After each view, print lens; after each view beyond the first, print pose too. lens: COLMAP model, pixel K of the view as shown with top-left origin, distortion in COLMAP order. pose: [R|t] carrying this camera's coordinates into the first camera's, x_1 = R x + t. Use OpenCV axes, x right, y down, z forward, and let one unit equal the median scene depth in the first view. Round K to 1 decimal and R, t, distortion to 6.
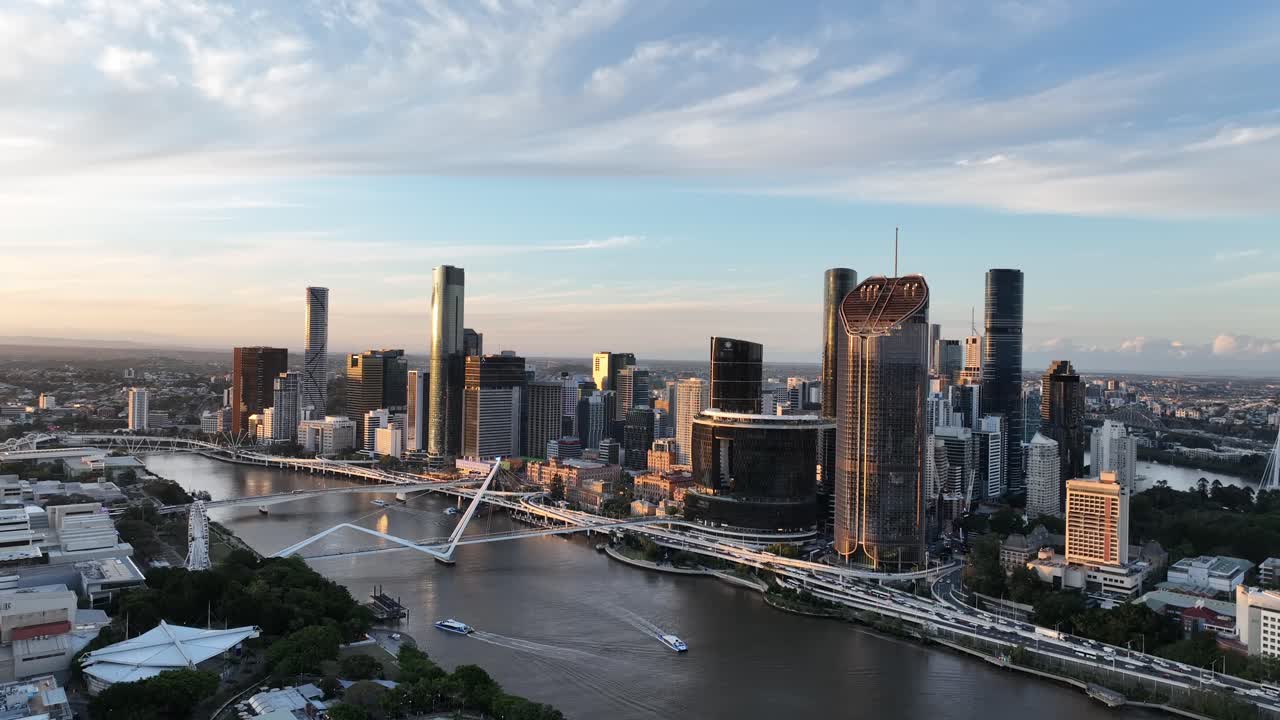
lens RADIAL K [[905.8, 0, 641.6], [0, 905.8, 348.0], [0, 0, 1]] dist [-0.020061, 0.034156]
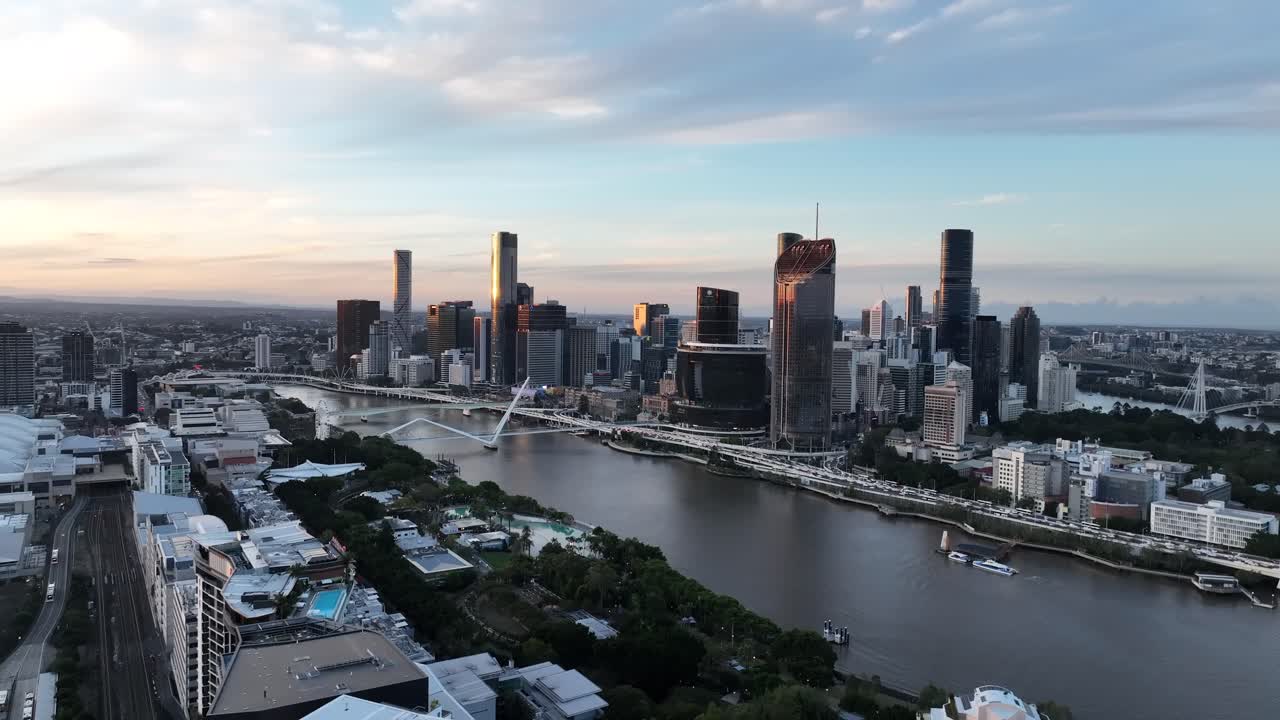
lens RADIAL K [[905.8, 0, 641.6], [0, 905.8, 348.0], [0, 0, 1]] dist [-0.020061, 0.034156]
pose [[0.995703, -0.000811, -0.092605, 0.110437], [0.005155, 0.998896, 0.046686, 0.013561], [0.092465, -0.046963, 0.994608, -0.277757]]
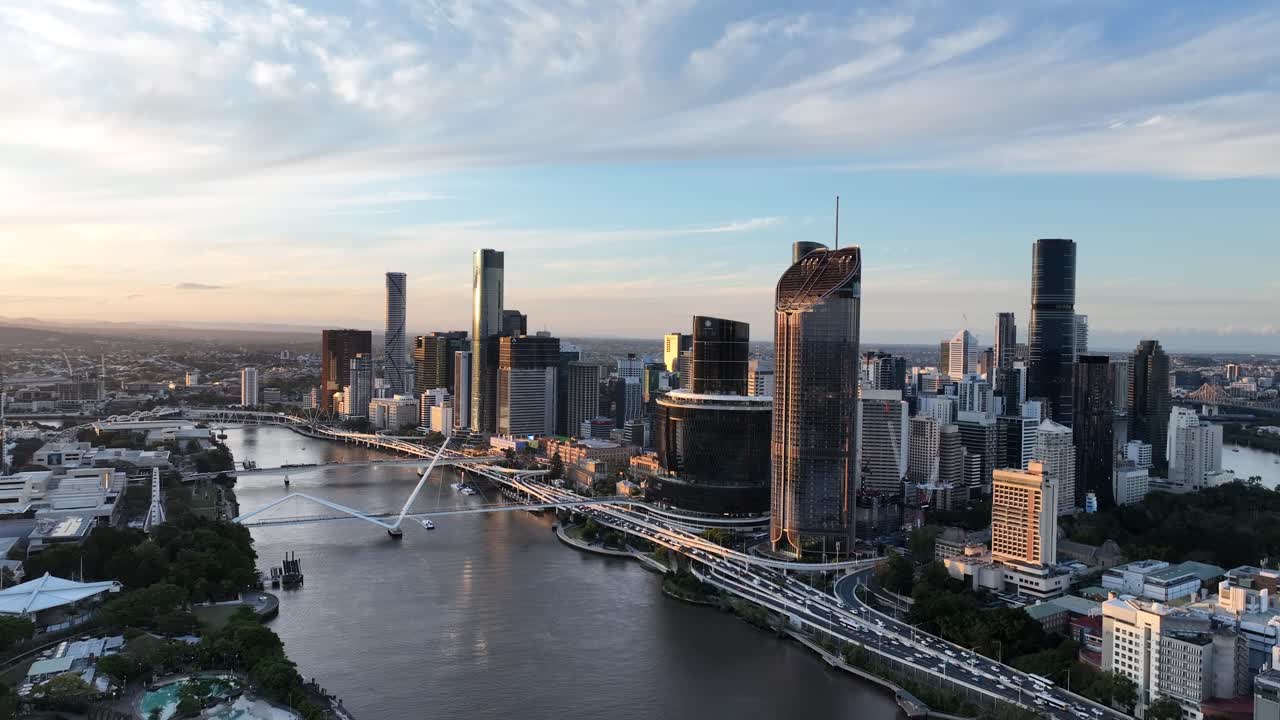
lens RADIAL K [[905.8, 0, 641.6], [0, 905.8, 348.0], [0, 0, 1]] dist [-0.020061, 0.034156]
pose [[0.980327, -0.000264, -0.197378, 0.201982], [0.003855, 0.999834, 0.017811, 0.004711], [0.197341, -0.018222, 0.980166, 0.030763]]
